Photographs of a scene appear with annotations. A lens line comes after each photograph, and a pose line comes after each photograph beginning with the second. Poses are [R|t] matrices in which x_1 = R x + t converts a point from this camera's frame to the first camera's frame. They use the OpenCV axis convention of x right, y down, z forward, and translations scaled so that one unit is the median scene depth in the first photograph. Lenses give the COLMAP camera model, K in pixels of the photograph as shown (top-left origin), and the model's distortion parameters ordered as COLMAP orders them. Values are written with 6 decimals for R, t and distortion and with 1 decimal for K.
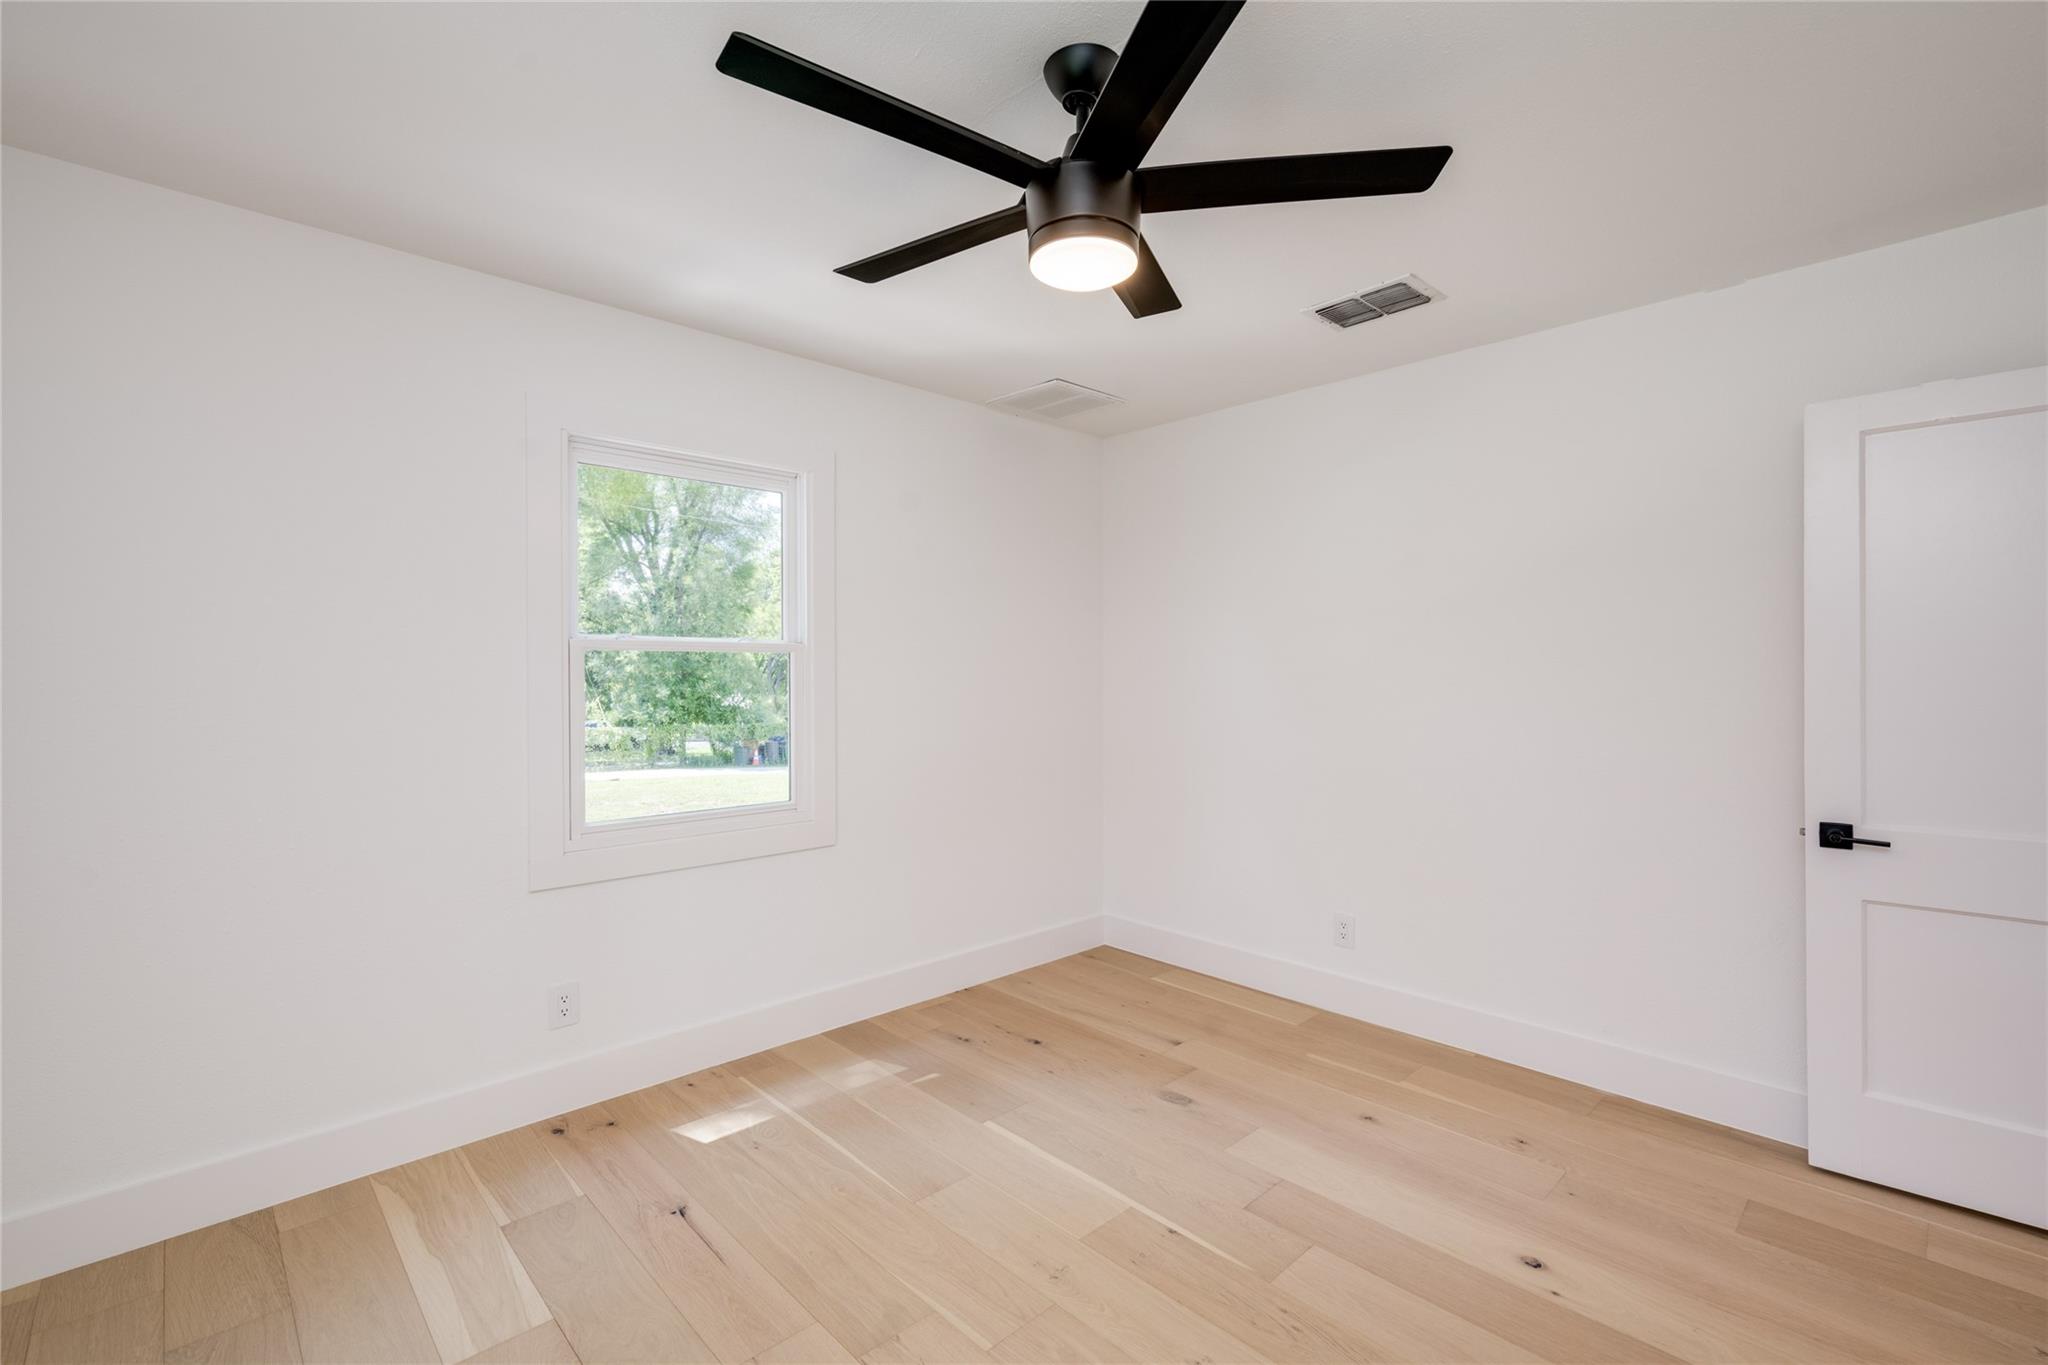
lens RADIAL K [[873.4, 0, 1024.0], [0, 873.4, 682.5], [0, 0, 1]] dist [0.000000, 0.000303]
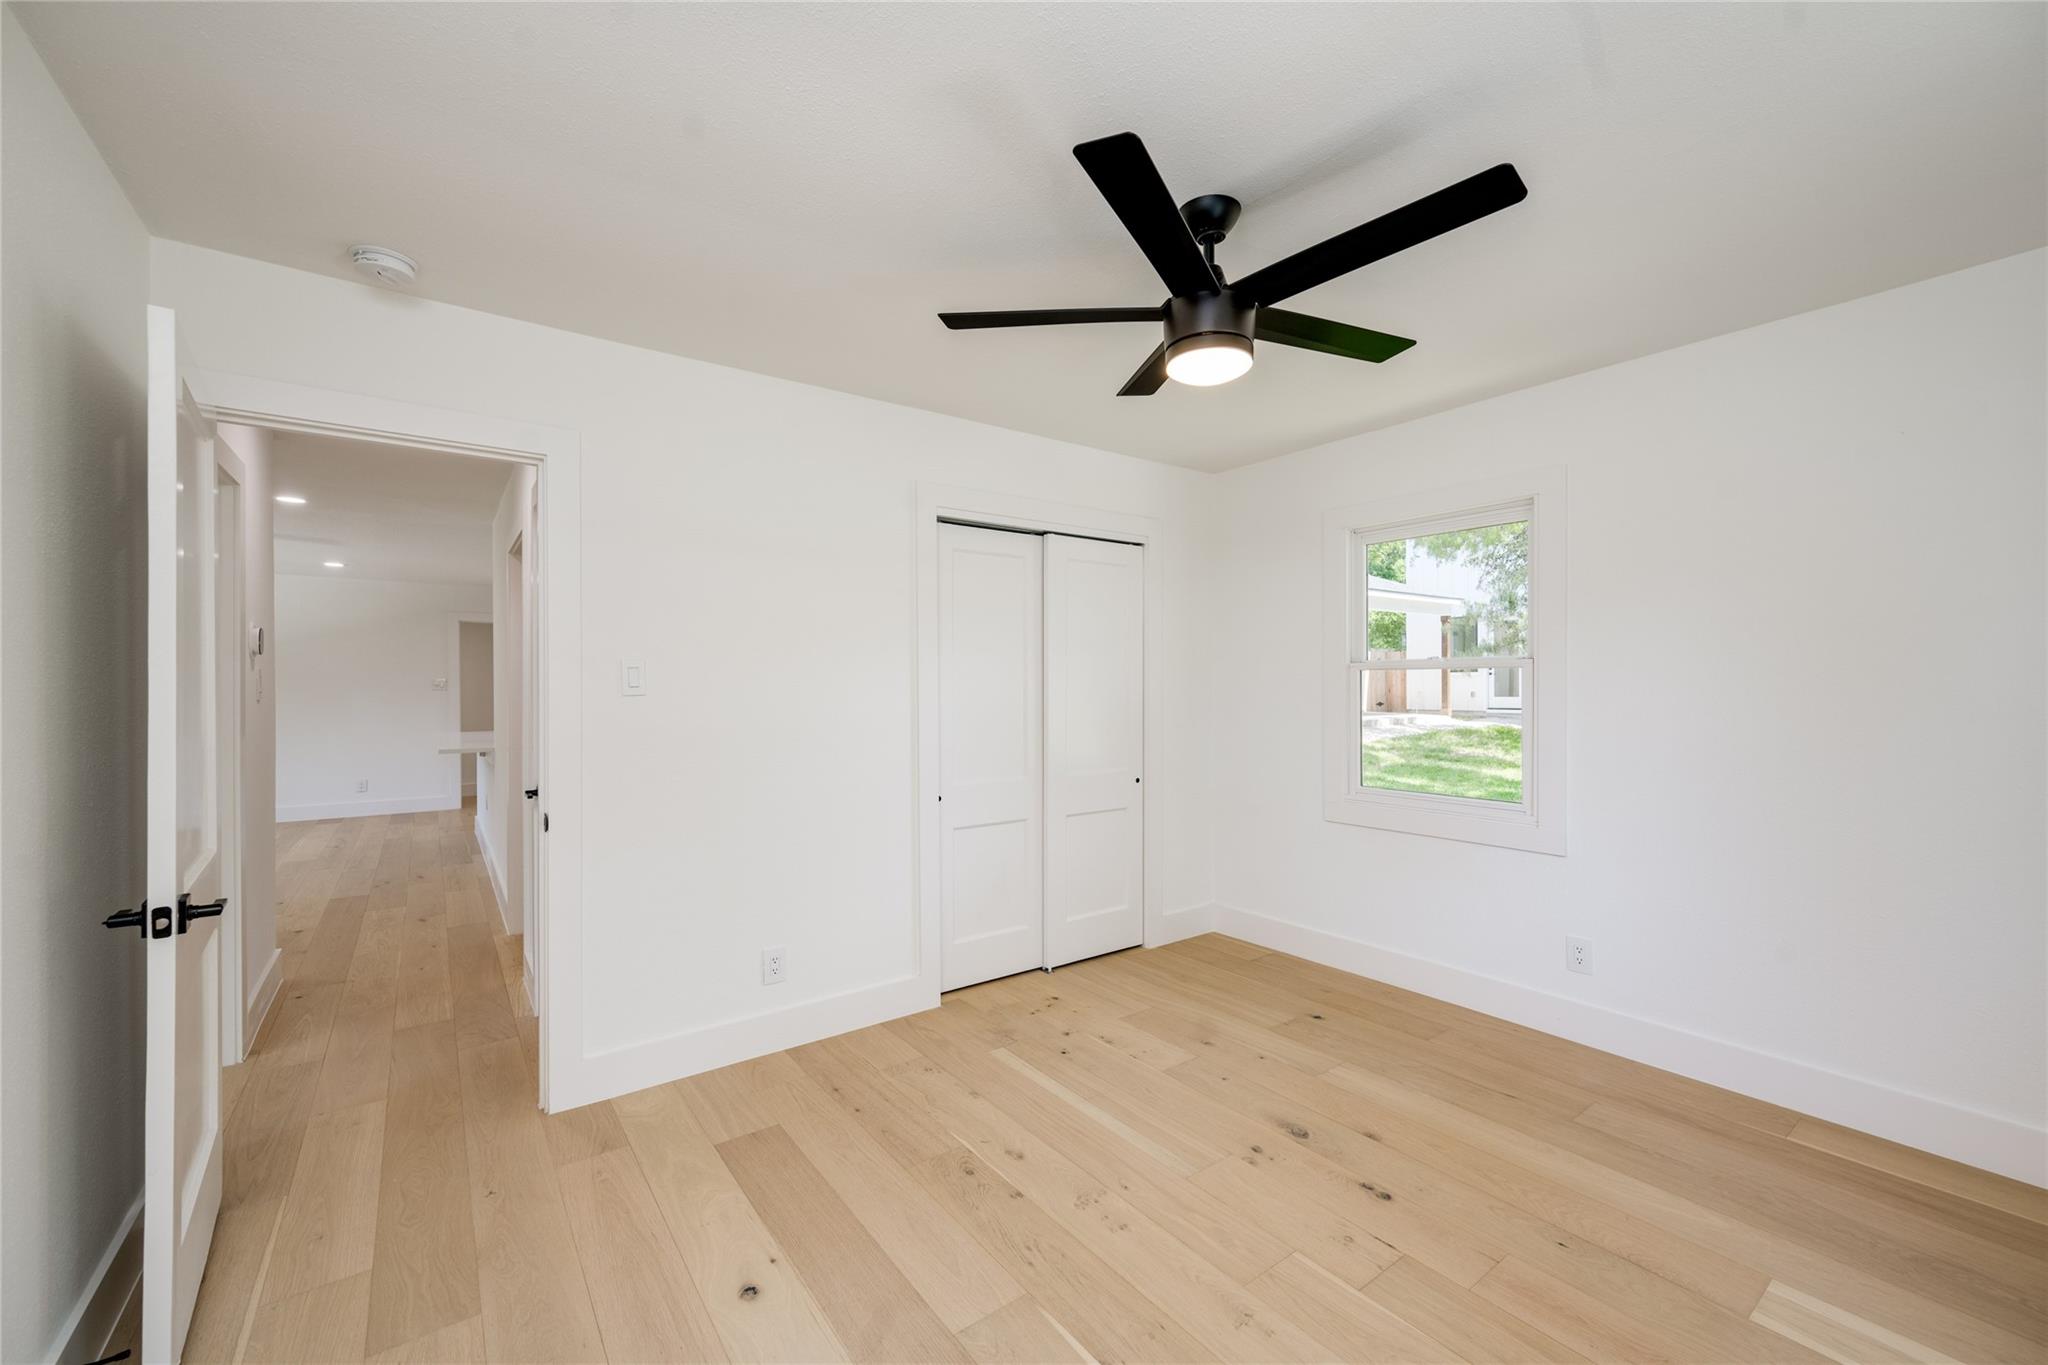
lens RADIAL K [[873.4, 0, 1024.0], [0, 873.4, 682.5], [0, 0, 1]] dist [0.000000, 0.000303]
pose [[-0.993531, 0.000202, 0.113558, 0.178538], [0.001610, 0.999923, 0.012305, -0.028981], [-0.113546, 0.012408, -0.993455, 2.066072]]
